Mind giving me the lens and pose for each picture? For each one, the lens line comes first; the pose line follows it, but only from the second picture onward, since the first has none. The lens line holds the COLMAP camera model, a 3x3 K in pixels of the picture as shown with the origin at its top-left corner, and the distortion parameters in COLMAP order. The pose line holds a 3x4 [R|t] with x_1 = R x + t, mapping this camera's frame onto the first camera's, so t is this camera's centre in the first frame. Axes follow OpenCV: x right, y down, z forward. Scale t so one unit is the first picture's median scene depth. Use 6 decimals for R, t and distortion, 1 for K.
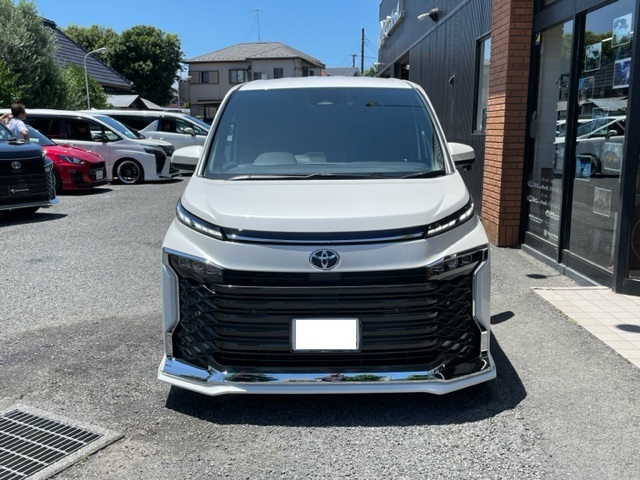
lens RADIAL K [[626.0, 0, 320.6], [0, 626.0, 239.5], [0, 0, 1]] dist [0.019338, 0.000000]
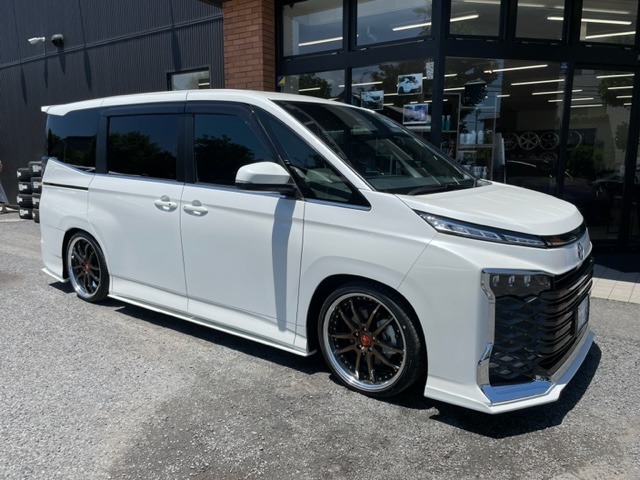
lens RADIAL K [[498.9, 0, 322.3], [0, 498.9, 239.0], [0, 0, 1]] dist [0.013379, -0.003036]
pose [[0.601430, -0.125799, 0.788959, -0.679557], [0.135223, 0.989306, 0.054662, -0.071580], [-0.787399, 0.073809, 0.612009, 0.522207]]
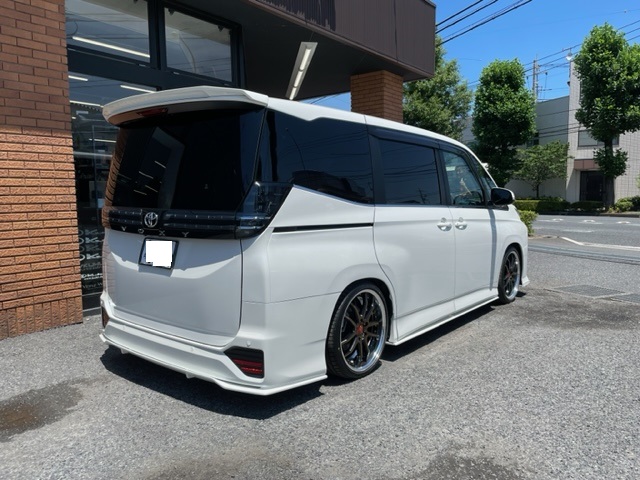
lens RADIAL K [[498.9, 0, 322.8], [0, 498.9, 241.3], [0, 0, 1]] dist [0.013379, -0.003036]
pose [[-0.764452, -0.048106, 0.642883, -0.610529], [0.129298, 0.965509, 0.225996, -0.331809], [-0.631581, 0.255886, -0.731866, 2.071007]]
